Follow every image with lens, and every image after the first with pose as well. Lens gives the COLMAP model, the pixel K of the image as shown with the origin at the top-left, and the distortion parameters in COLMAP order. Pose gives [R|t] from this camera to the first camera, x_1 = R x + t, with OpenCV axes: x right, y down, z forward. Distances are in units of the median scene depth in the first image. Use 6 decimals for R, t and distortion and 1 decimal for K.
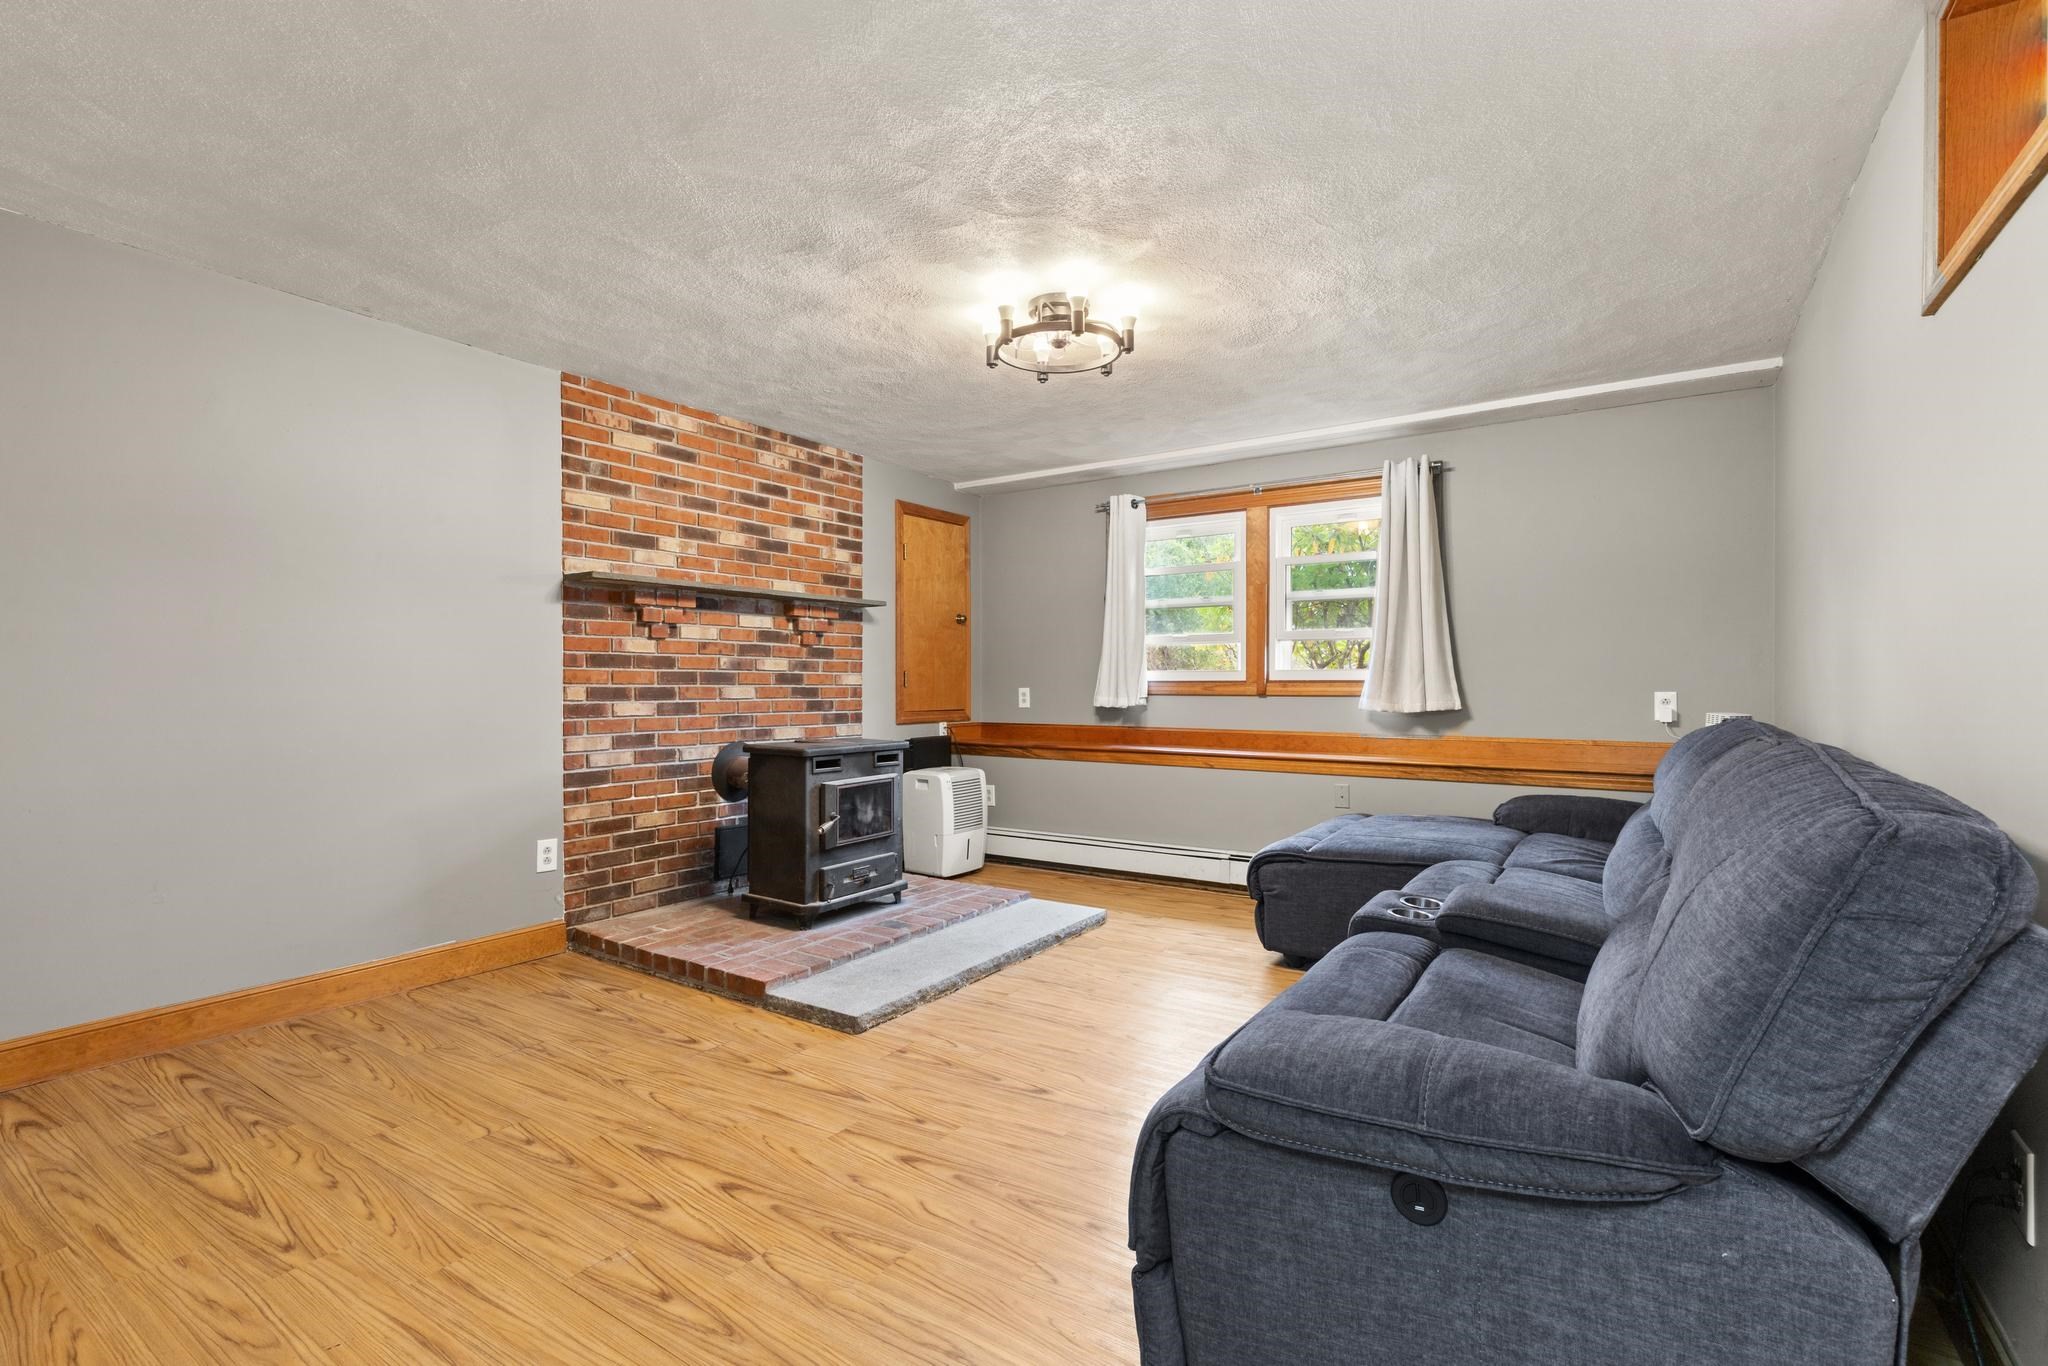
lens RADIAL K [[963.8, 0, 1032.9], [0, 963.8, 677.9], [0, 0, 1]] dist [0.008705, -0.000744]
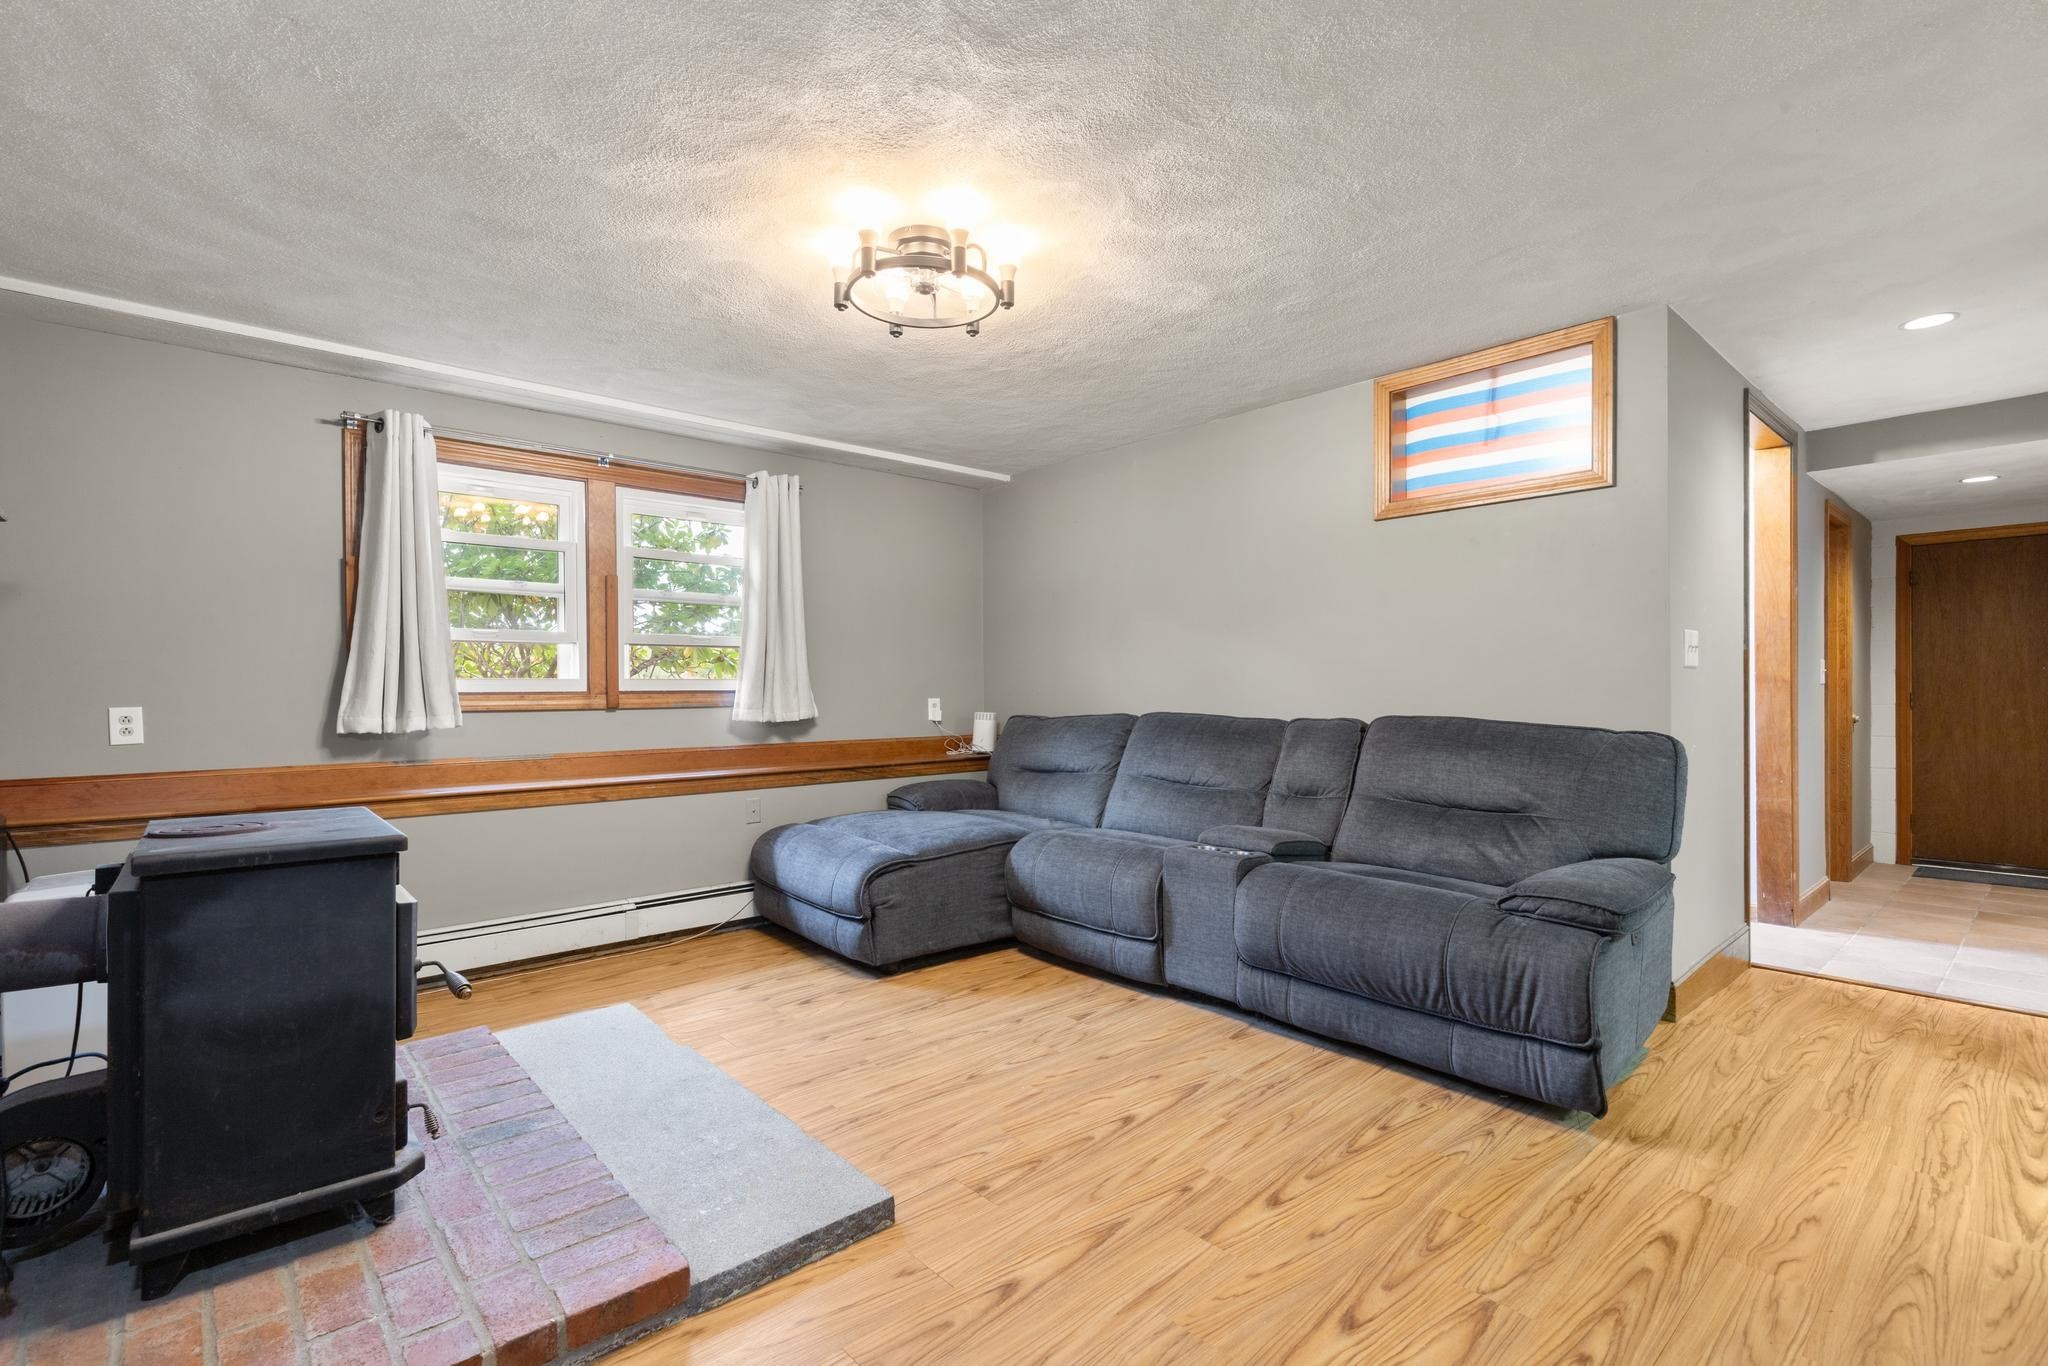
lens RADIAL K [[963.8, 0, 1032.9], [0, 963.8, 677.9], [0, 0, 1]] dist [0.008705, -0.000744]
pose [[0.217669, 0.012471, 0.975943, -0.596568], [0.002816, 0.999906, -0.013406, 0.004270], [-0.976019, 0.005667, 0.217613, 0.558550]]
